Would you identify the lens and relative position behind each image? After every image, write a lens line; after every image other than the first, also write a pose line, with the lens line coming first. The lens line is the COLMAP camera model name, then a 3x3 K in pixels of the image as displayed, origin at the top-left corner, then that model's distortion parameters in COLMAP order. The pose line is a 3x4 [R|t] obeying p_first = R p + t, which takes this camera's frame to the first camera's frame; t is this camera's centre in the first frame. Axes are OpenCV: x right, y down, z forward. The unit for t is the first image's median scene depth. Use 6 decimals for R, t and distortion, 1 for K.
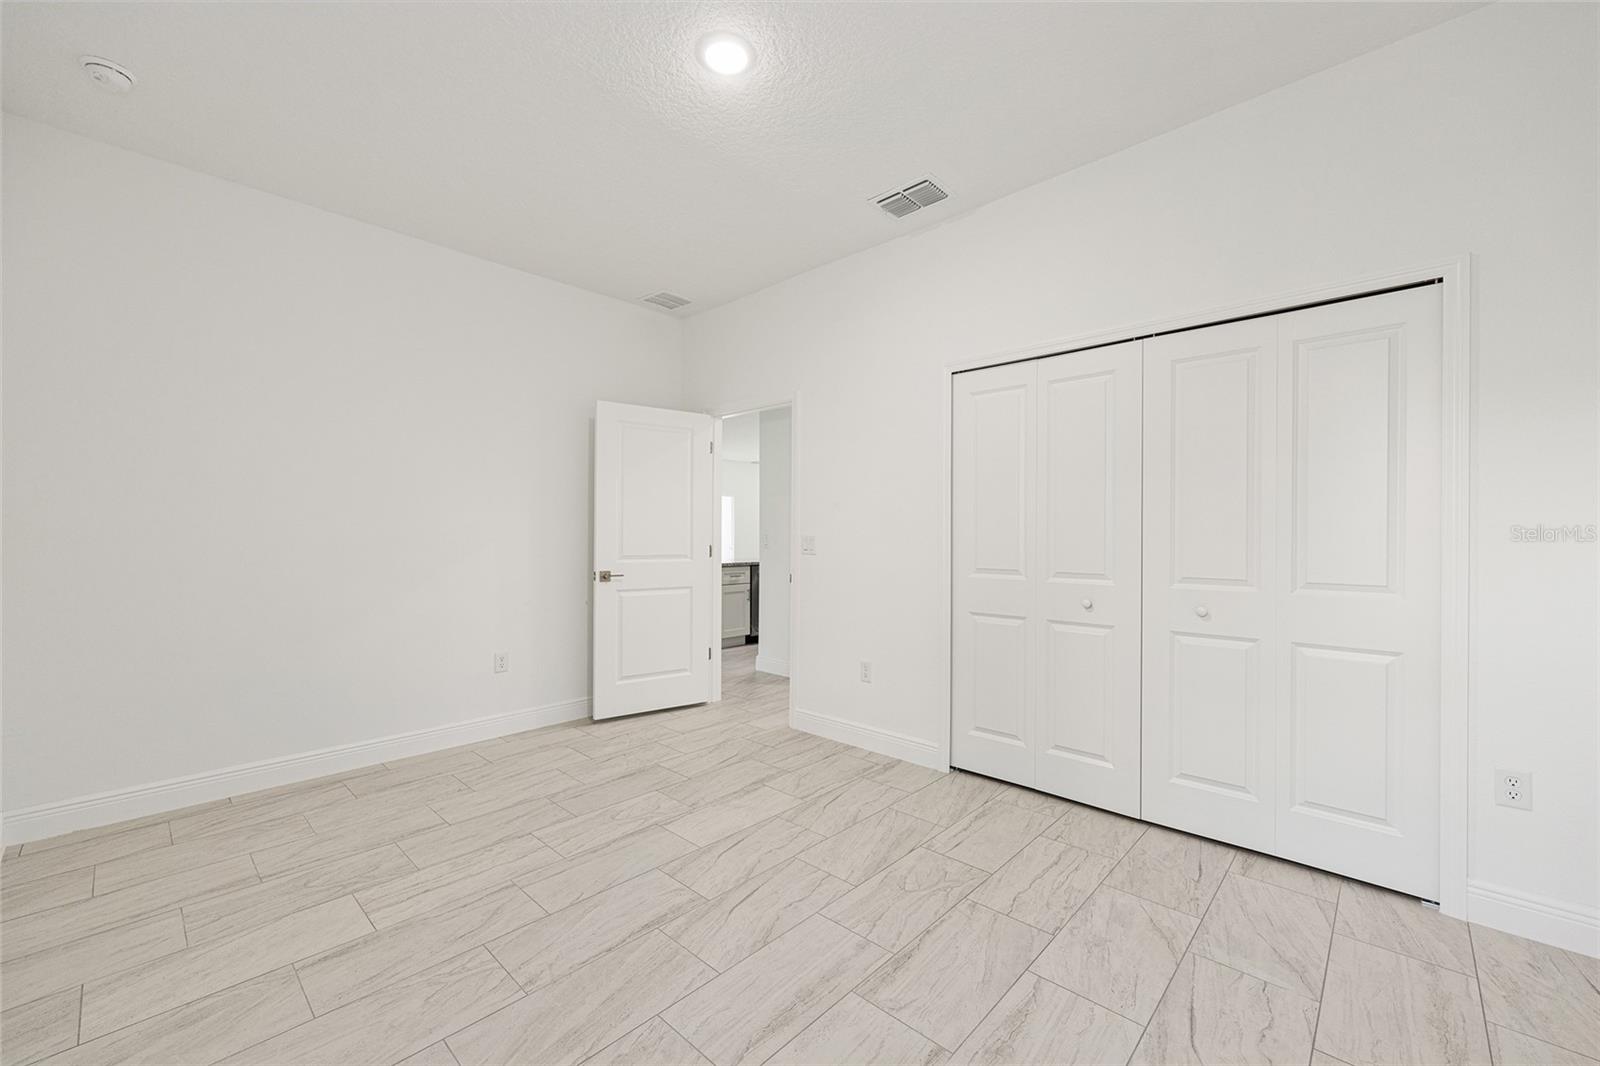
lens RADIAL K [[641.8, 0, 800.1], [0, 641.8, 530.6], [0, 0, 1]] dist [-0.001695, 0.001590]
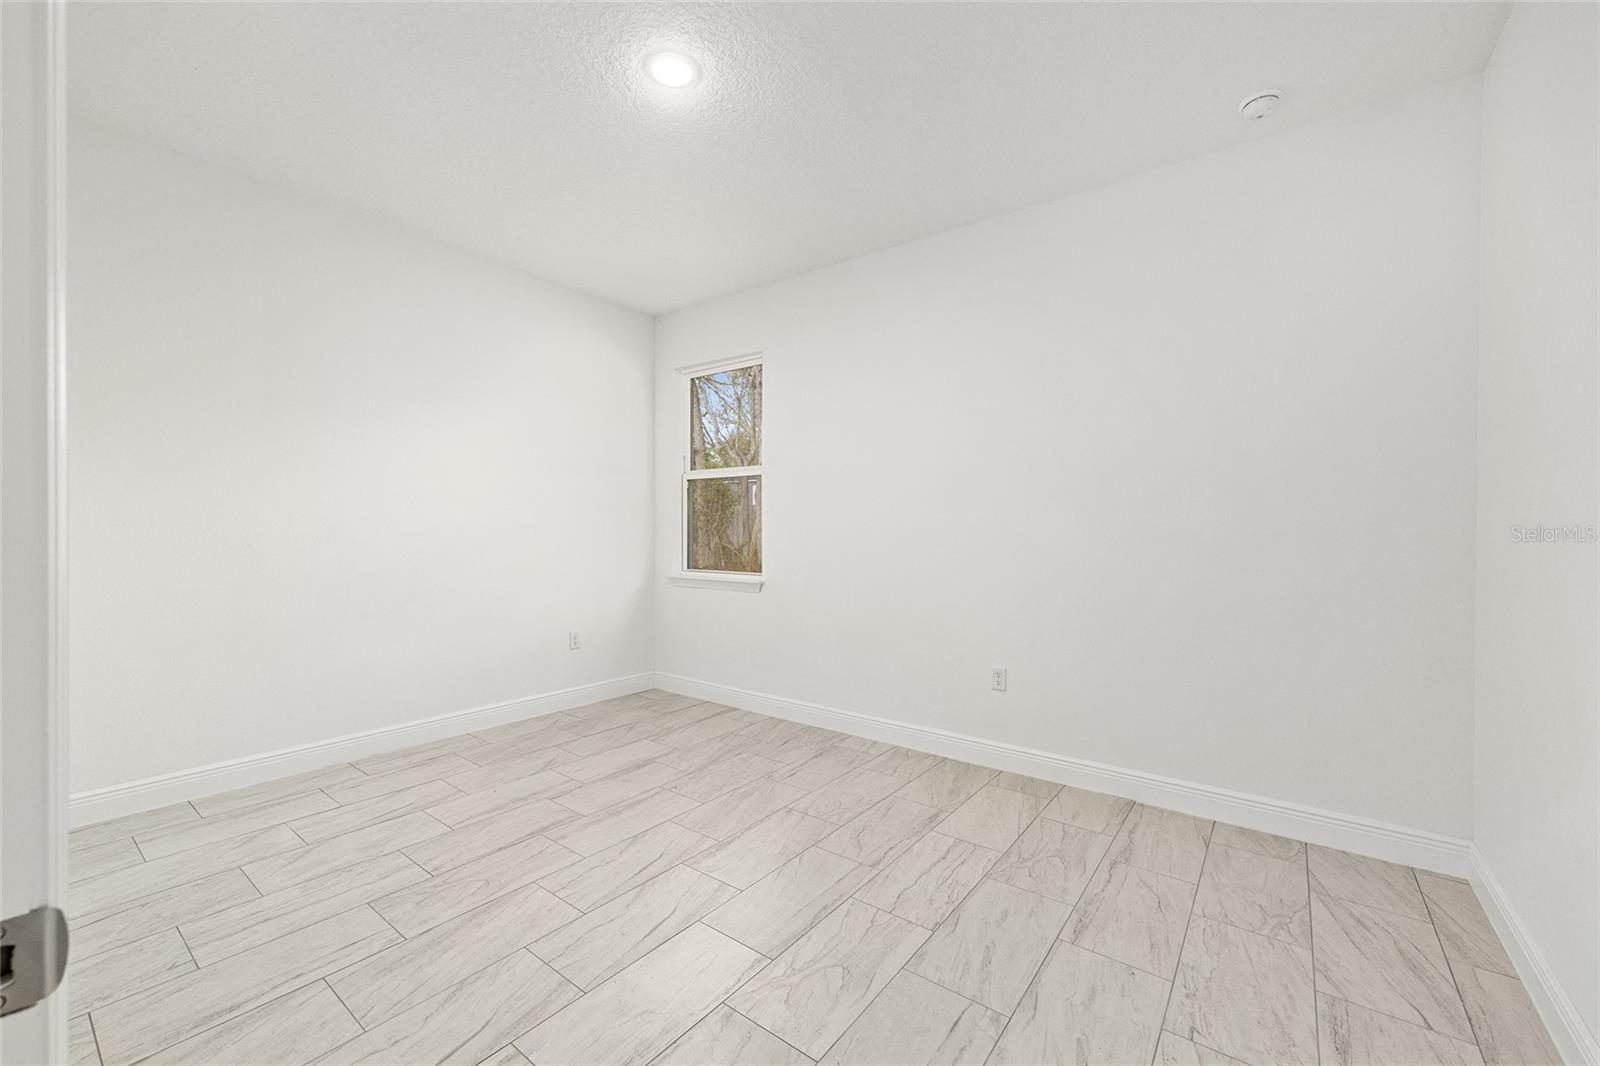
lens RADIAL K [[641.8, 0, 798.2], [0, 641.8, 537.3], [0, 0, 1]] dist [-0.001695, 0.001590]
pose [[-0.995095, -0.006874, -0.098680, -0.231403], [-0.006876, 0.999976, -0.000326, 0.016718], [0.098680, 0.000354, -0.995119, 2.136321]]
